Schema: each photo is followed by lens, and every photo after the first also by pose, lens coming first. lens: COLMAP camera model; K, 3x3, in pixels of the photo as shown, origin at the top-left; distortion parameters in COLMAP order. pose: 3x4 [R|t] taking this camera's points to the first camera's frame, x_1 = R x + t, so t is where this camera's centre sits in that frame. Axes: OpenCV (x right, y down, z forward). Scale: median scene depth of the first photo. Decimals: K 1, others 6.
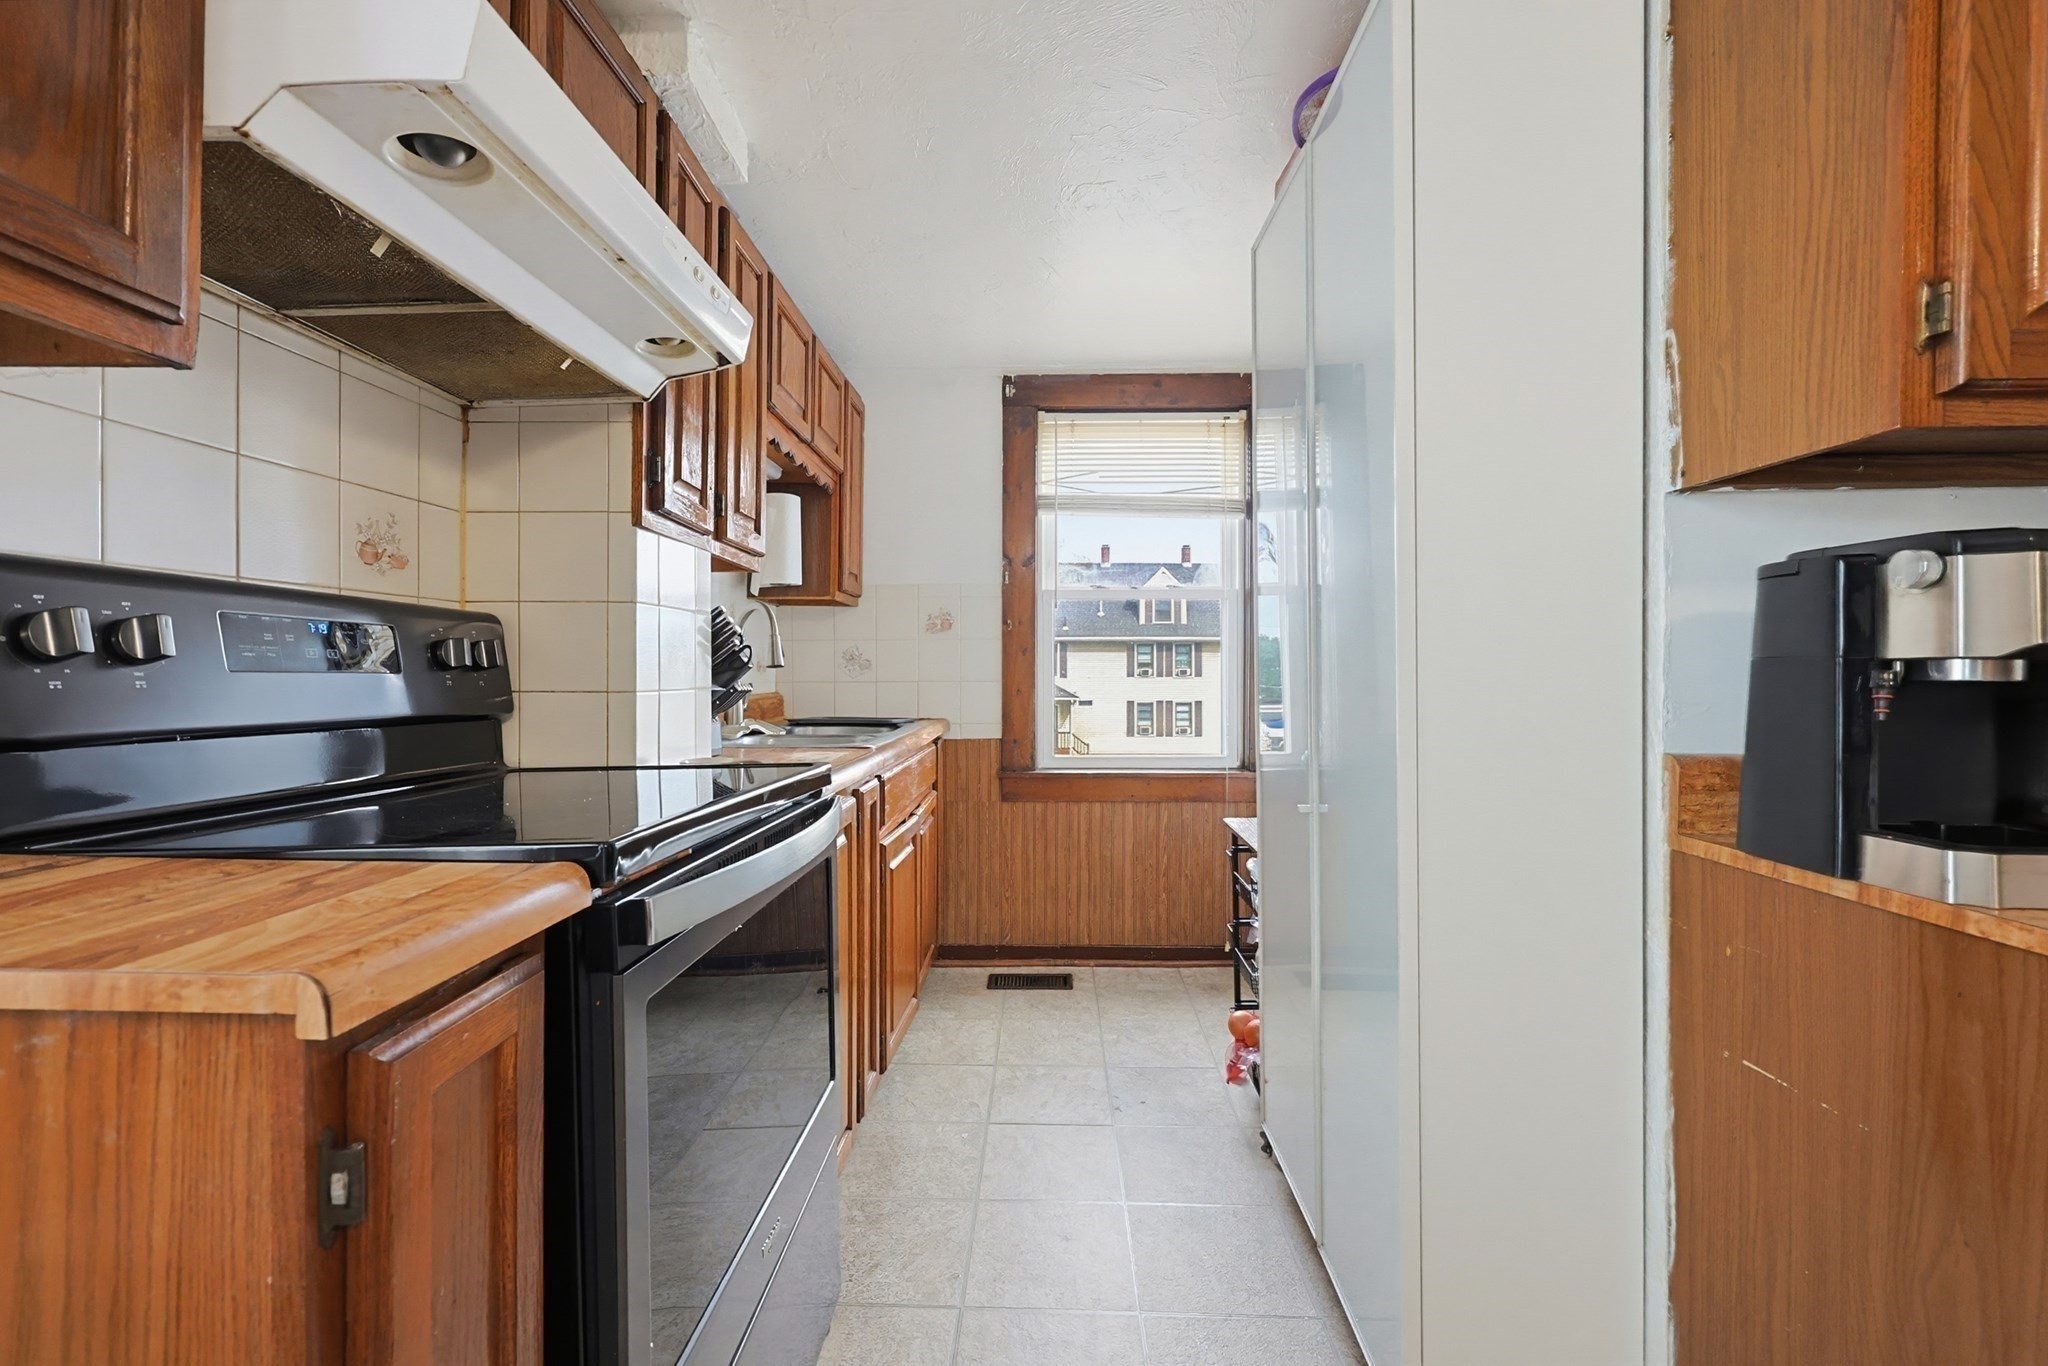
lens RADIAL K [[888.0, 0, 1030.6], [0, 888.0, 678.1], [0, 0, 1]] dist [0.002147, 0.000138]
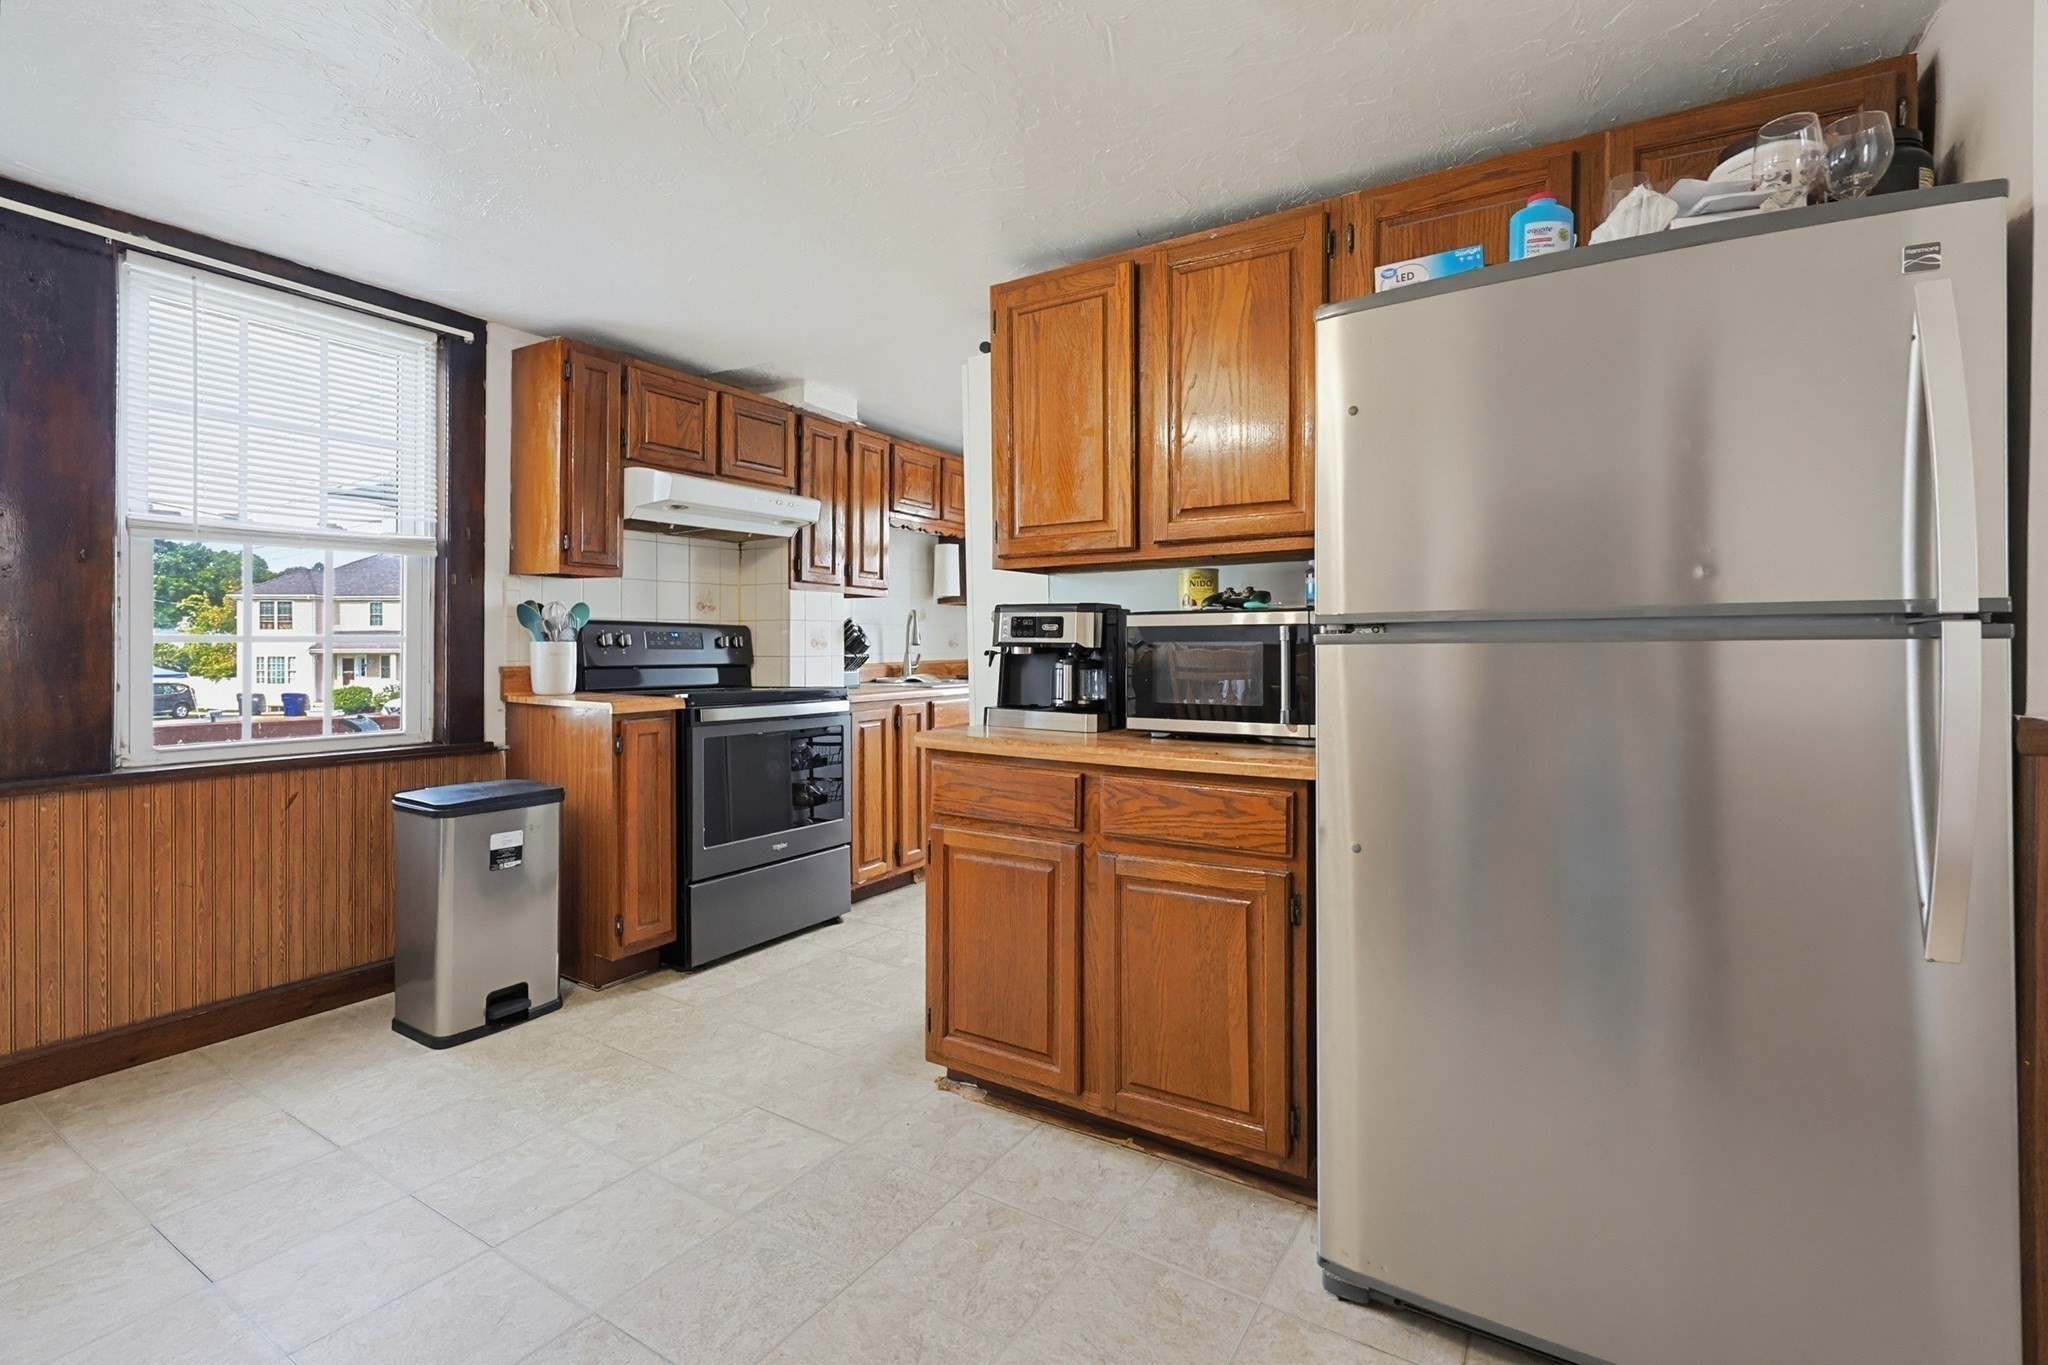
lens RADIAL K [[888.0, 0, 1018.9], [0, 888.0, 663.7], [0, 0, 1]] dist [0.002147, 0.000138]
pose [[0.869292, 0.007759, -0.494238, 1.374303], [-0.000864, 0.999899, 0.014177, -0.001114], [0.494298, -0.011897, 0.869211, -0.855468]]
